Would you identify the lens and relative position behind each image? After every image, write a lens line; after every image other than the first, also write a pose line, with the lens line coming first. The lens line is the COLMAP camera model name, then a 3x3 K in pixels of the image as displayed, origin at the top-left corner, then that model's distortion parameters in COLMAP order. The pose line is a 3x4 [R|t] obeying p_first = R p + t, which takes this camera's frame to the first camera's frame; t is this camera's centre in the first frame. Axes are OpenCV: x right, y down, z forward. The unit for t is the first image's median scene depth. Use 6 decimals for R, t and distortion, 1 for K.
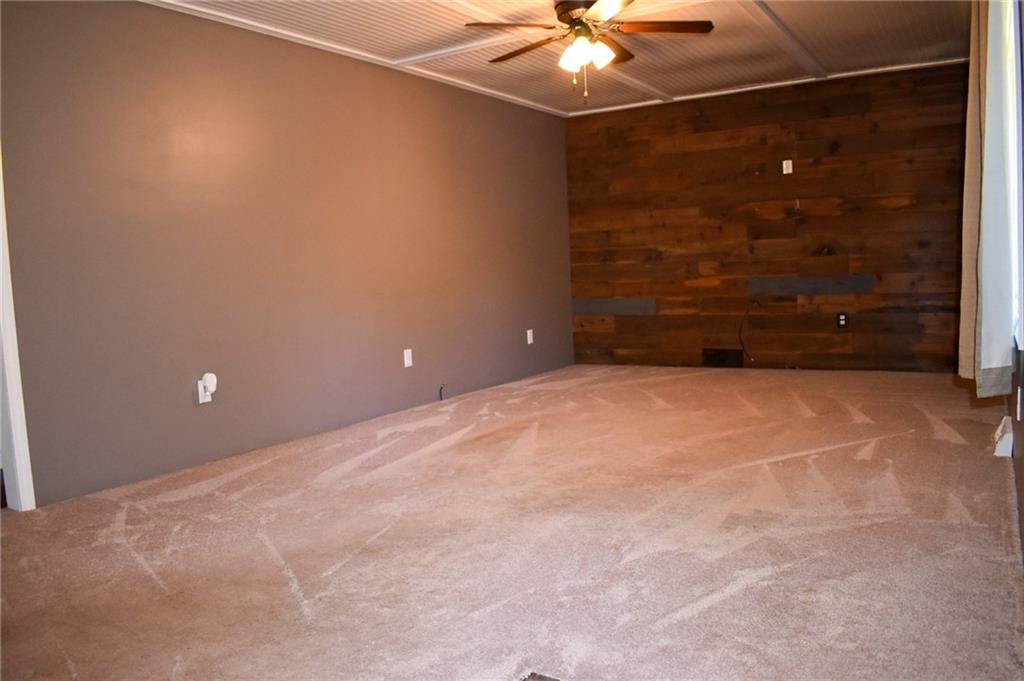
lens RADIAL K [[806.7, 0, 514.5], [0, 806.7, 337.9], [0, 0, 1]] dist [-0.092602, 0.010482]
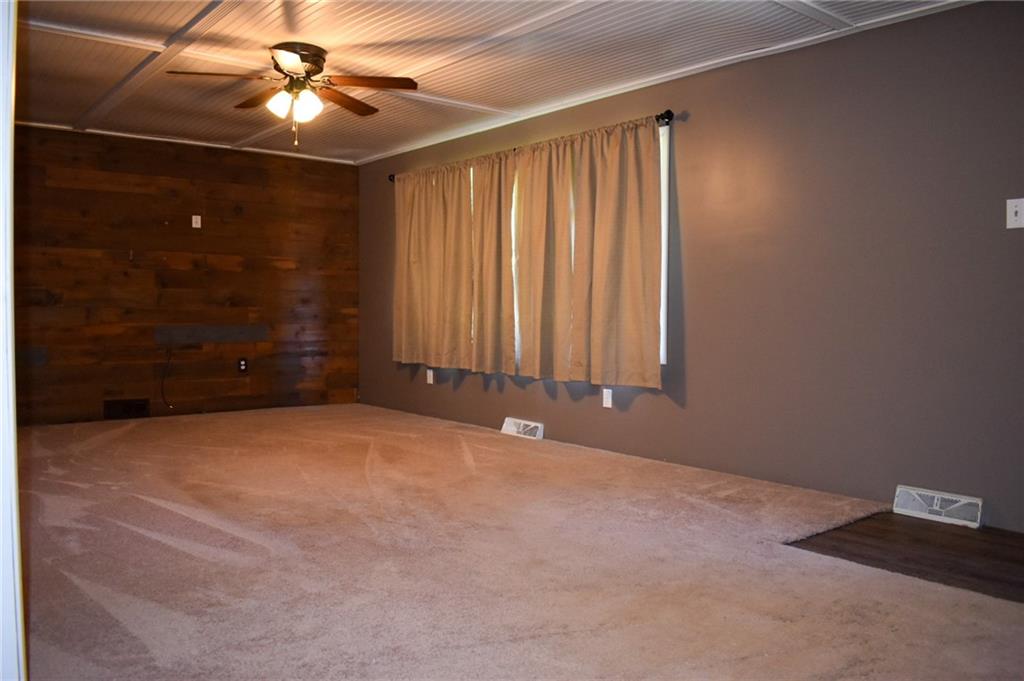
lens RADIAL K [[806.7, 0, 507.8], [0, 806.7, 338.8], [0, 0, 1]] dist [-0.092602, 0.010482]
pose [[0.320173, 0.010679, 0.947299, -0.530357], [0.058056, 0.997836, -0.030871, -0.003327], [-0.945578, 0.064881, 0.318860, 0.286275]]
